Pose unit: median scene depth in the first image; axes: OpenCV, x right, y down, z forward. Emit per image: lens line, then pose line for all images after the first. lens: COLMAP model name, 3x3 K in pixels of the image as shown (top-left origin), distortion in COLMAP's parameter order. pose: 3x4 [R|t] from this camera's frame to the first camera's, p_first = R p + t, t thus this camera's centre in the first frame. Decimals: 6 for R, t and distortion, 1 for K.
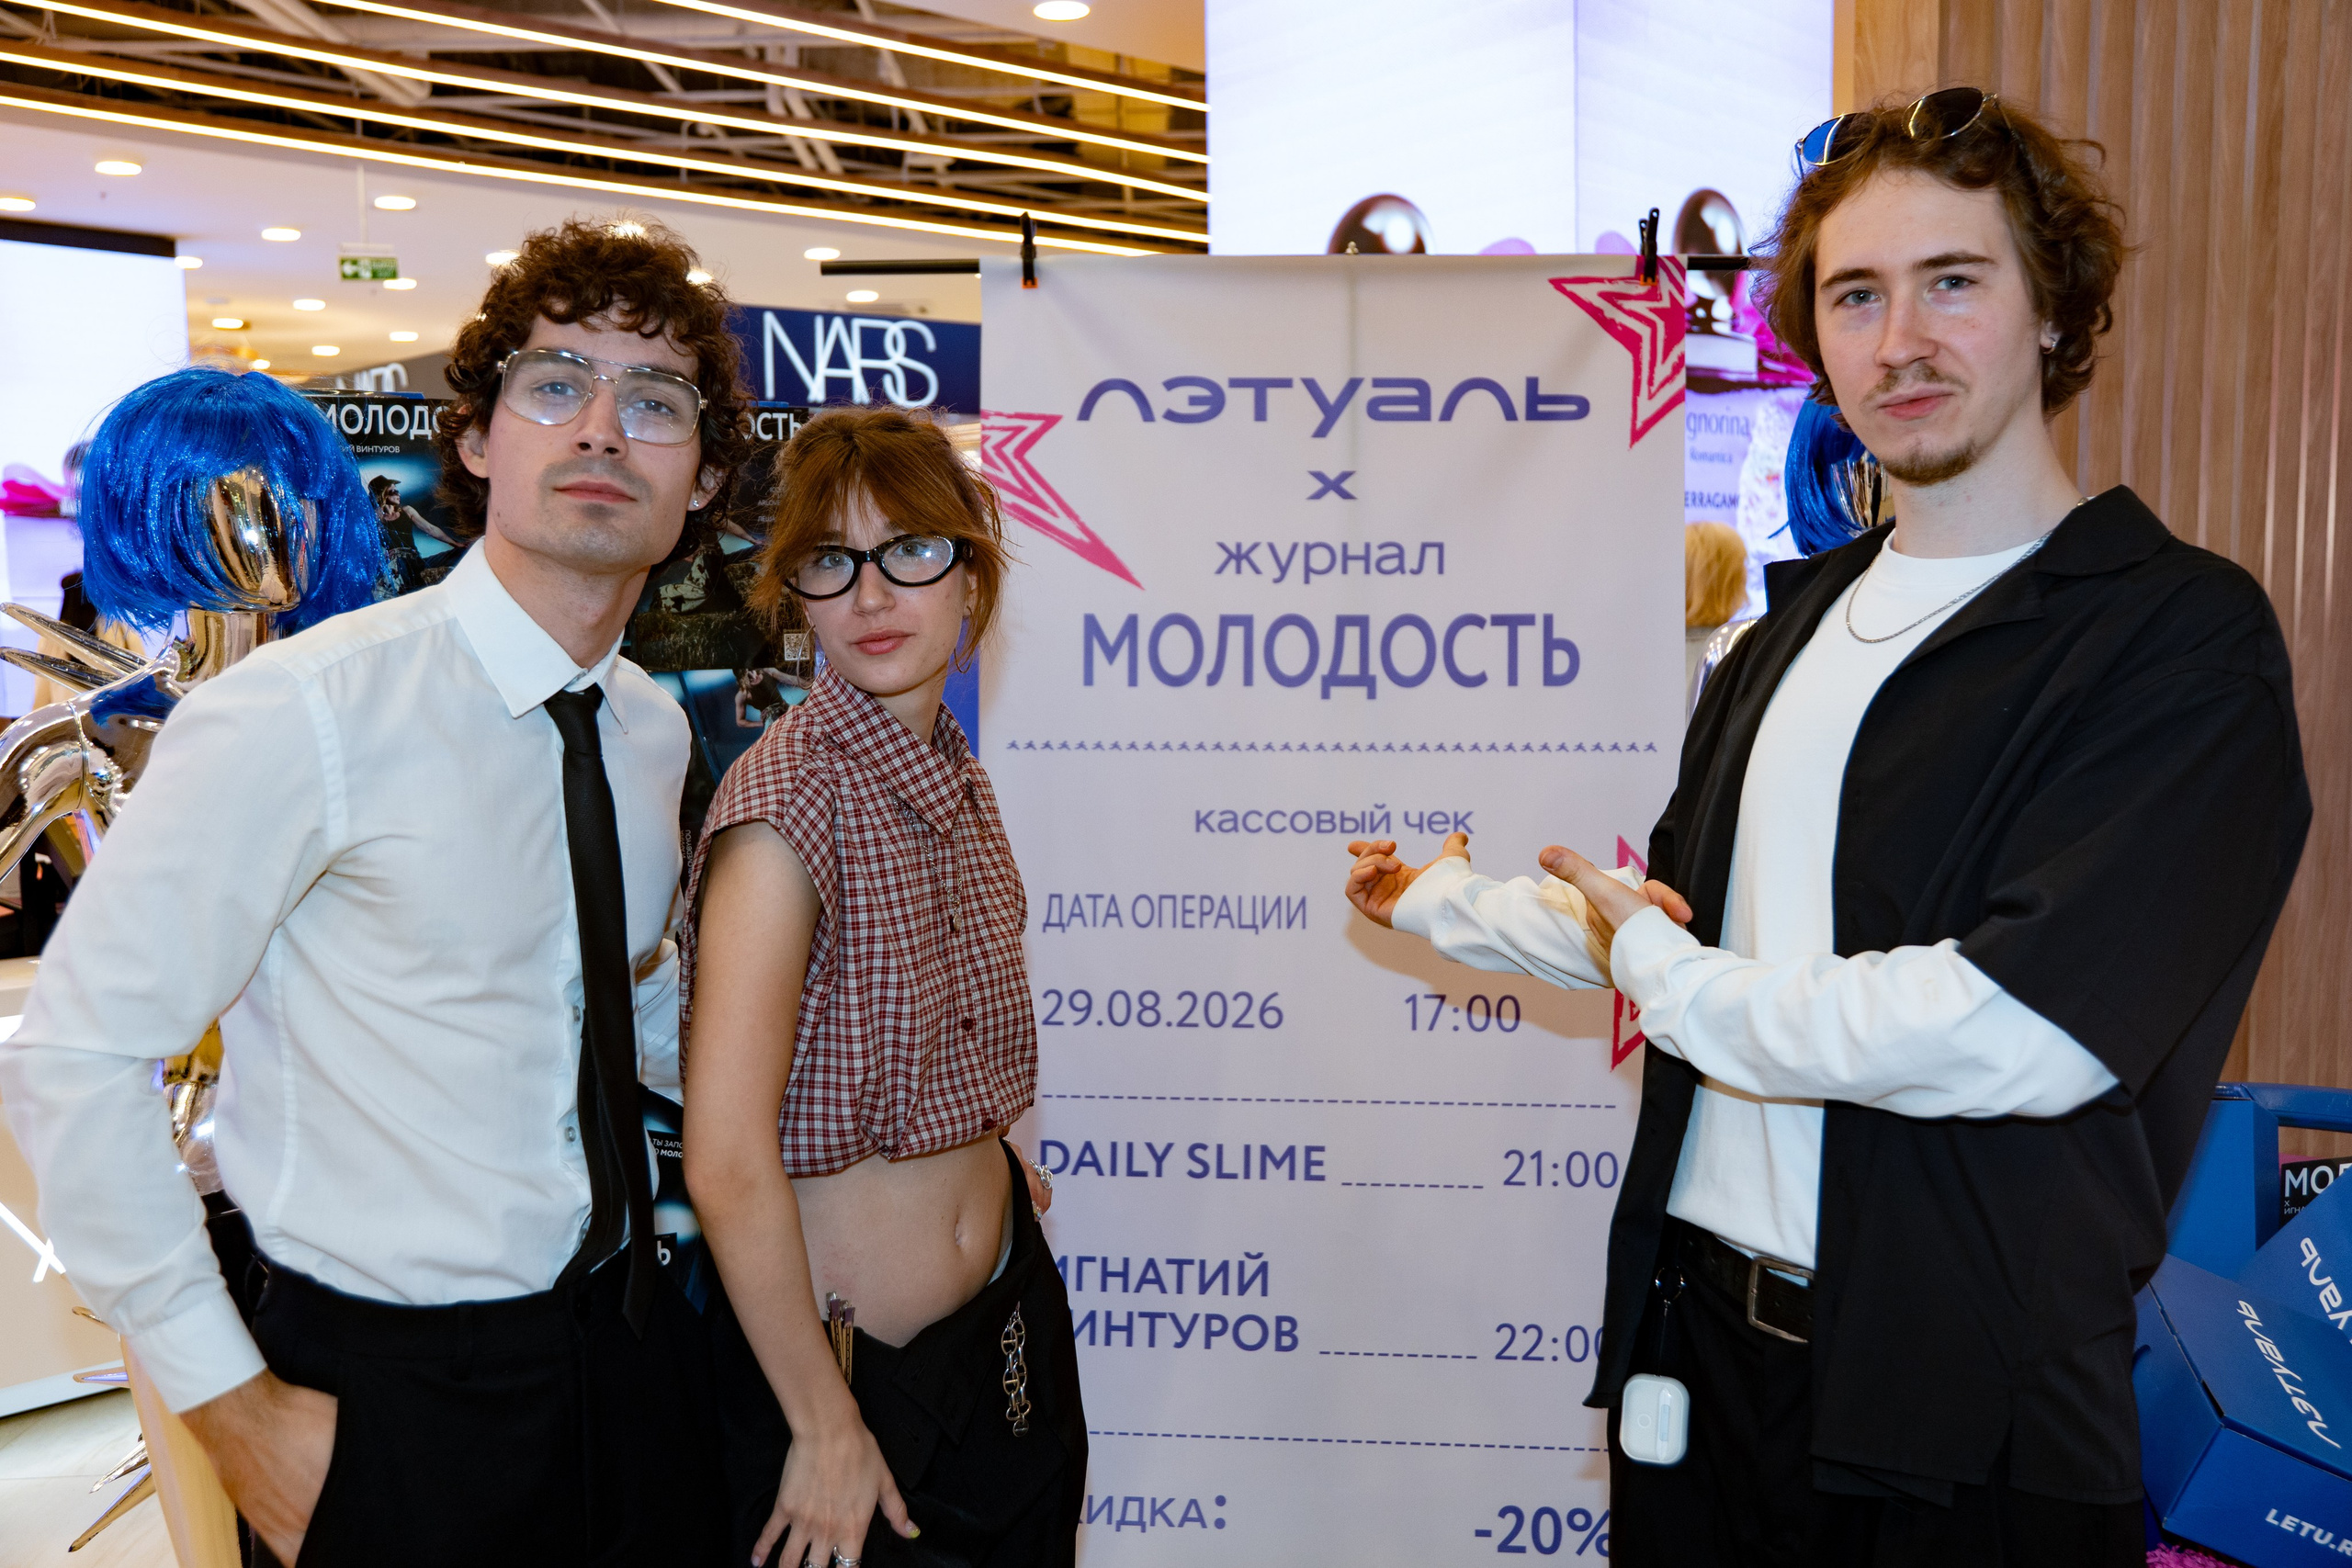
lens RADIAL K [[2126.3, 0, 1177.7], [0, 2126.3, 776.0], [0, 0, 1]] dist [-0.028512, 0.000000]
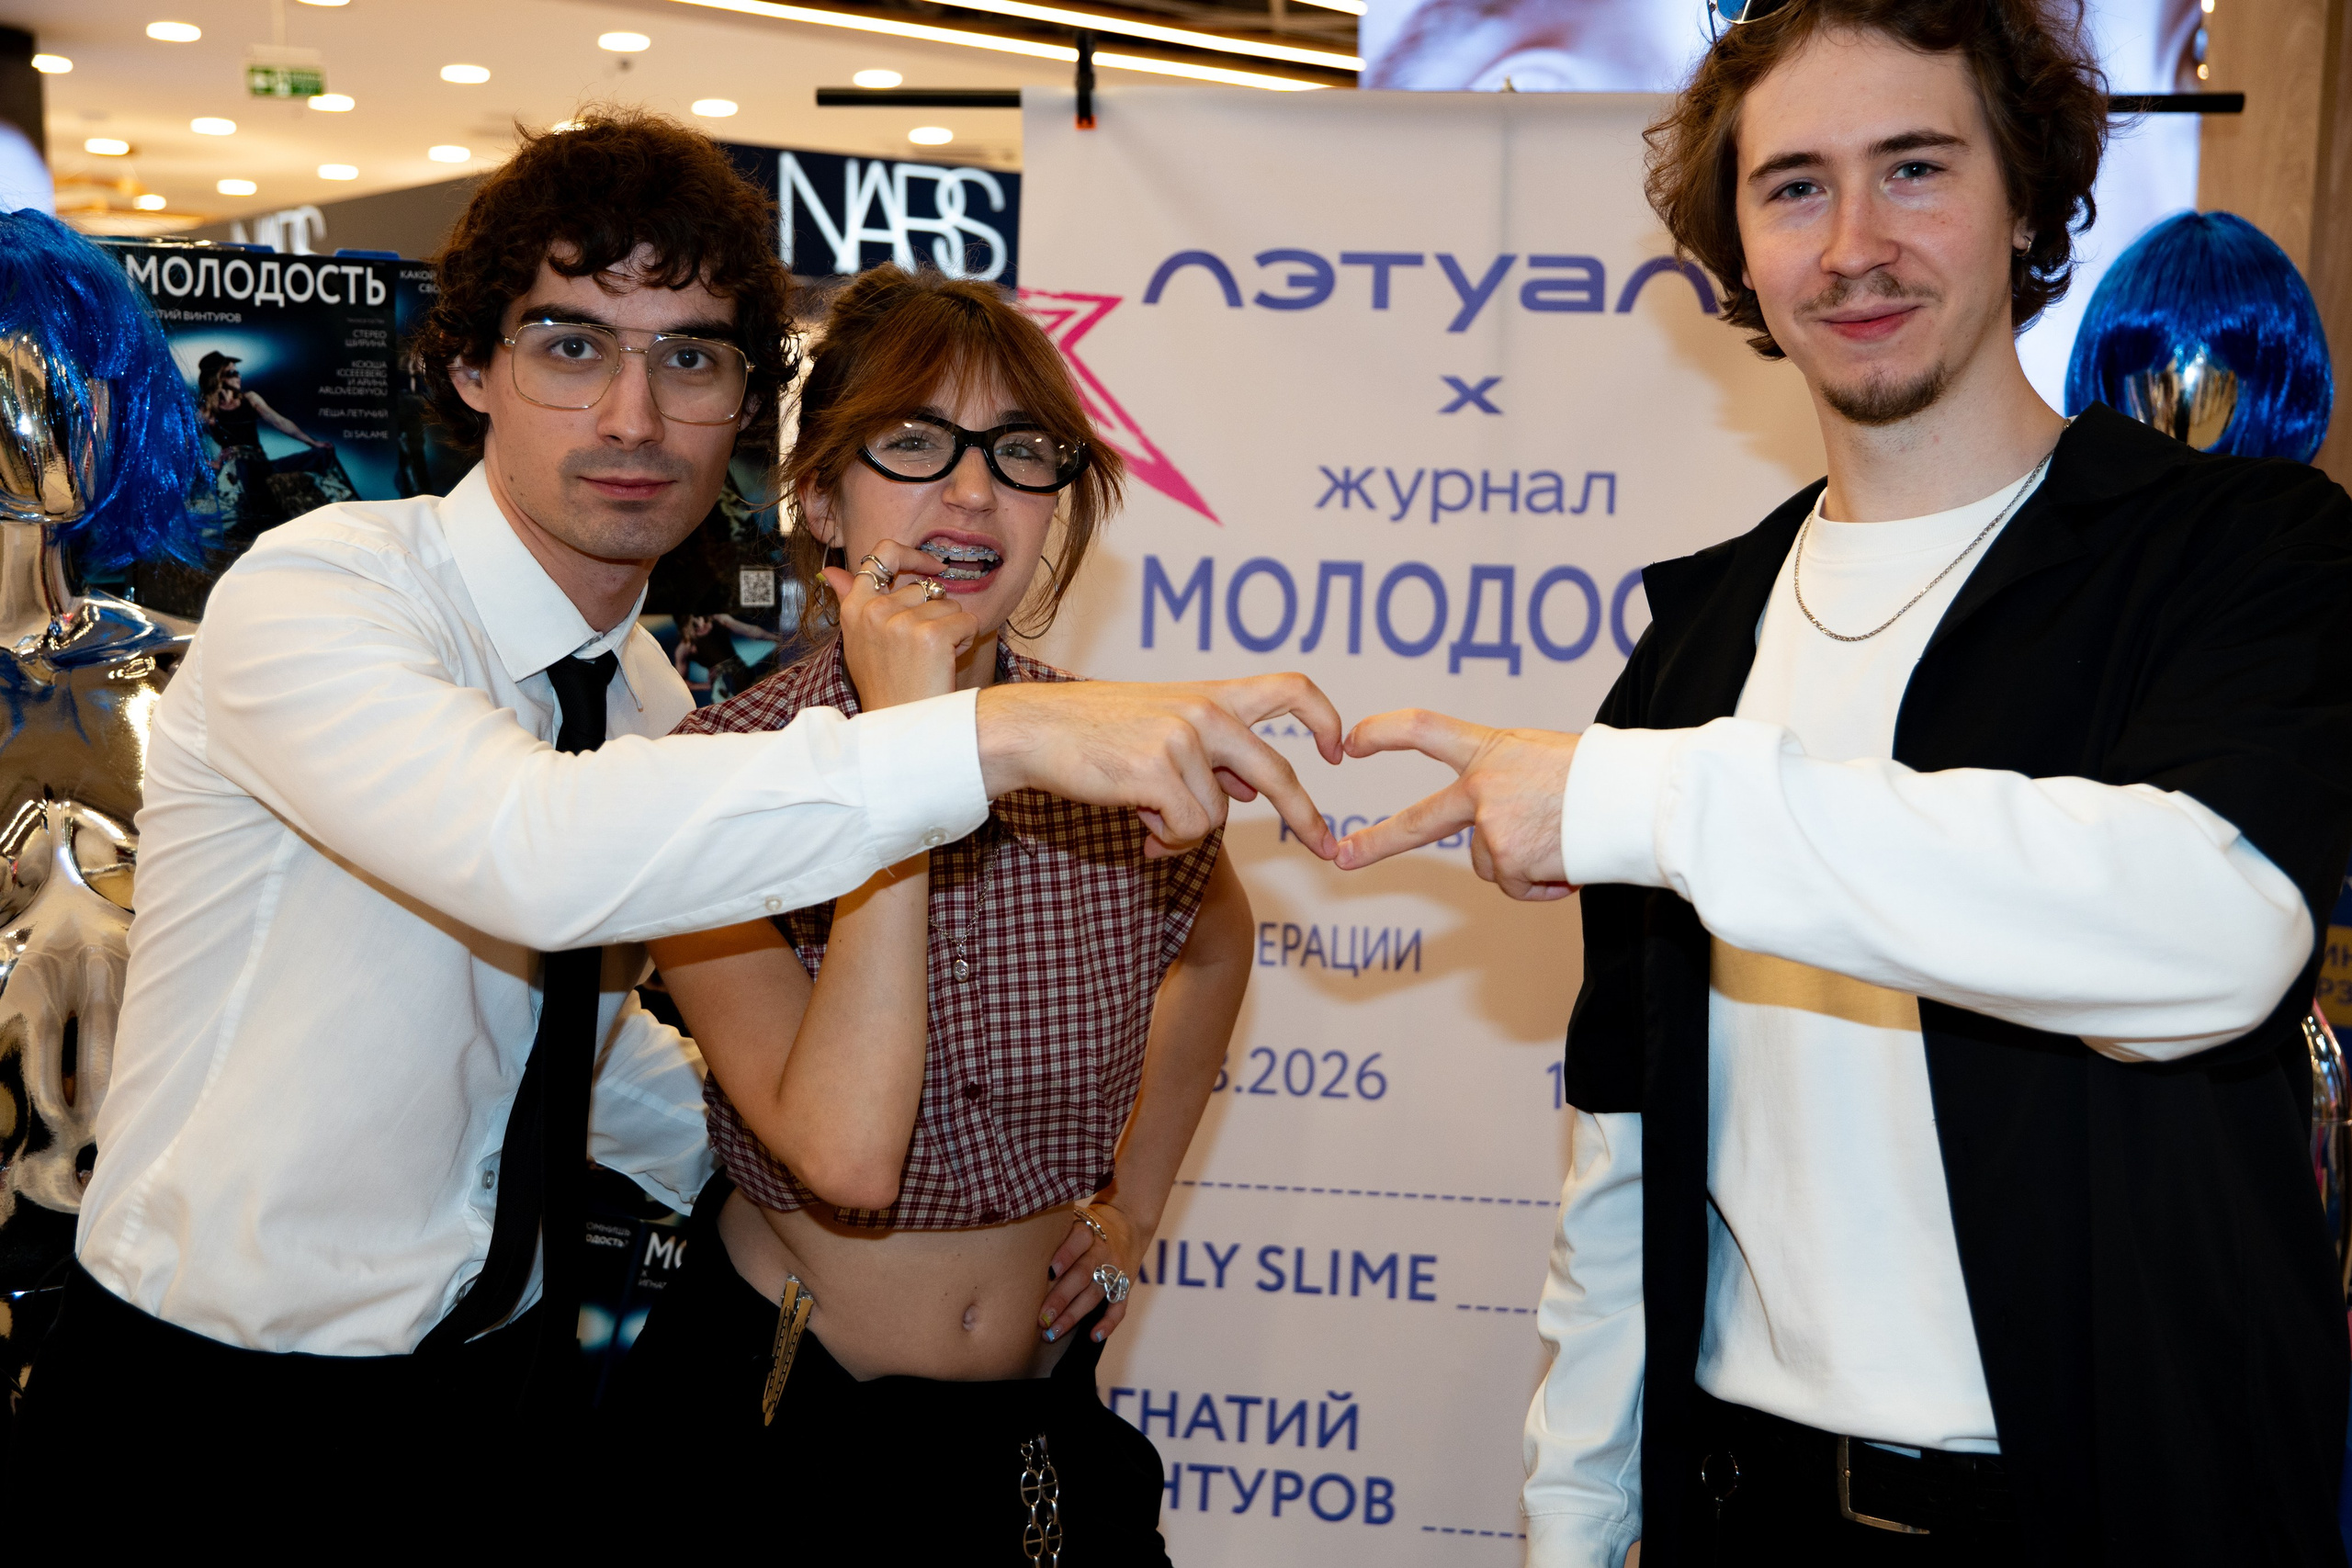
lens RADIAL K [[2748.5, 0, 1188.0], [0, 2748.5, 776.8], [0, 0, 1]] dist [0.085110, 0.000000]
pose [[0.998258, 0.028692, -0.051557, 0.025811], [-0.028505, 0.999584, 0.004372, -0.000599], [0.051661, -0.002894, 0.998660, 0.001239]]
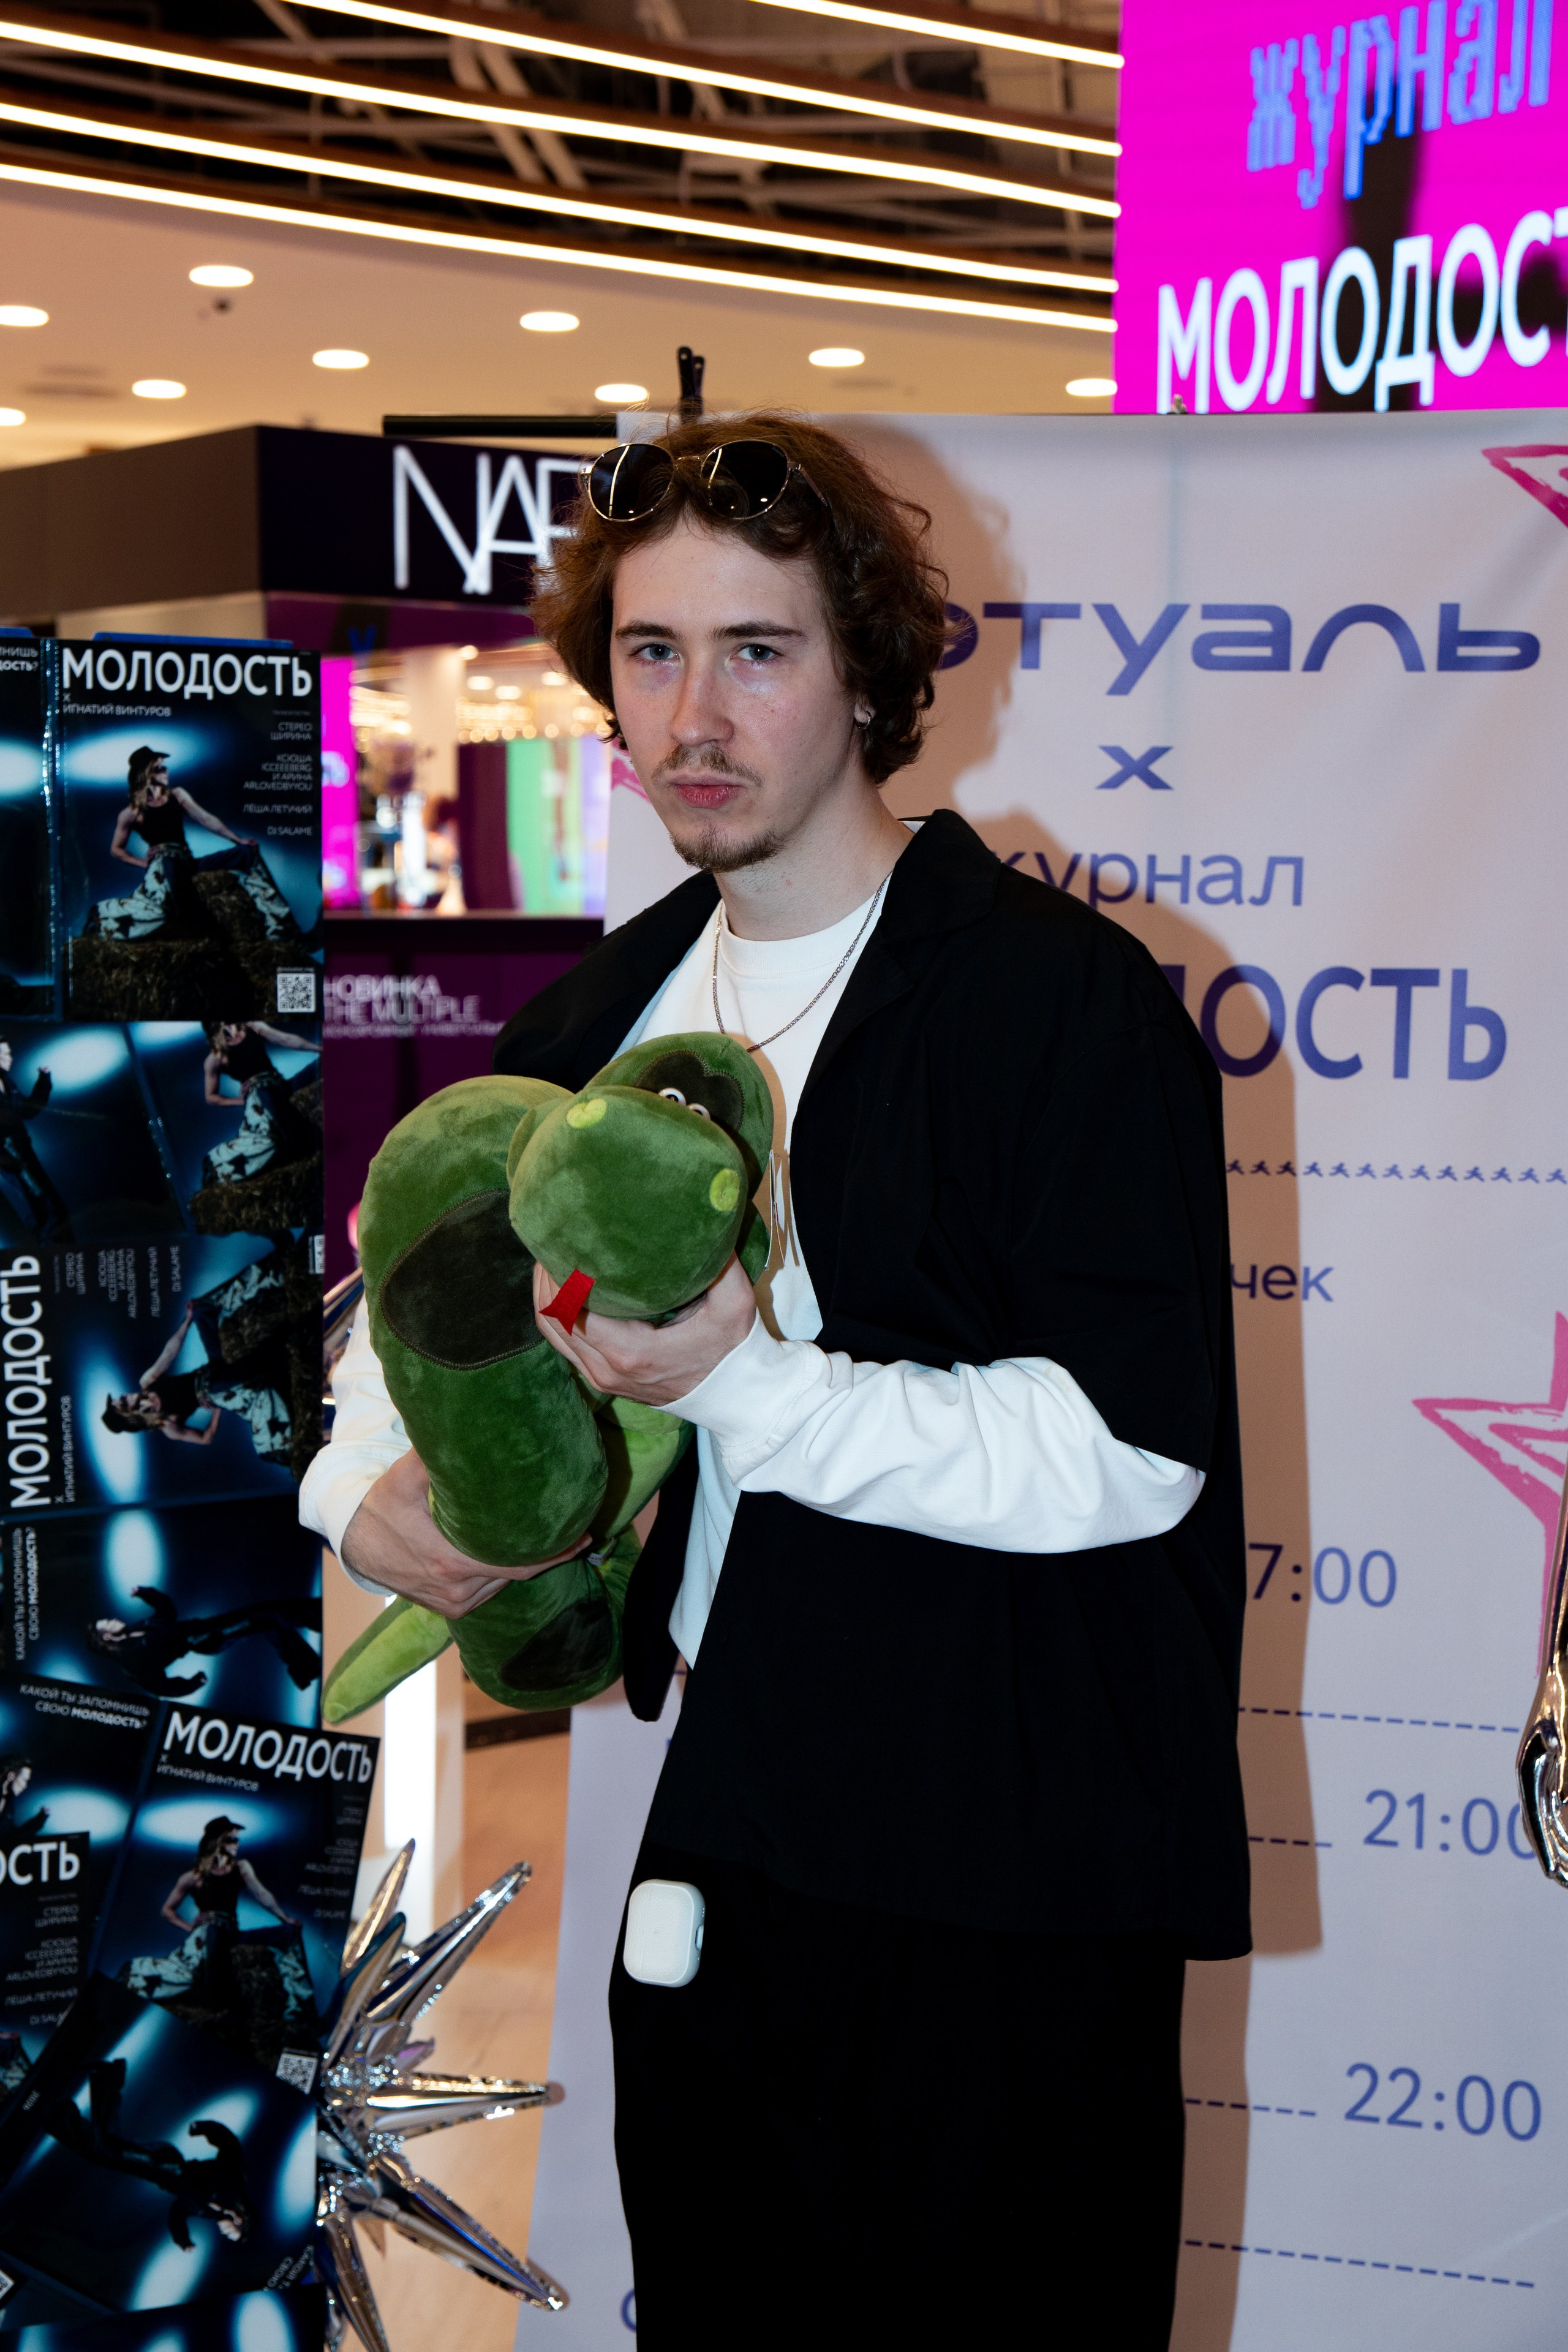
lens RADIAL K [[3651.1, 0, 773.2], [0, 3651.1, 1179.7], [0, 0, 1]] dist [0.279543, 0.000000]
pose [[0.993686, 0.031297, -0.107741, 0.088037], [-0.032402, 0.999439, -0.008525, 0.004832], [0.107413, 0.011962, 0.994142, -0.148580]]
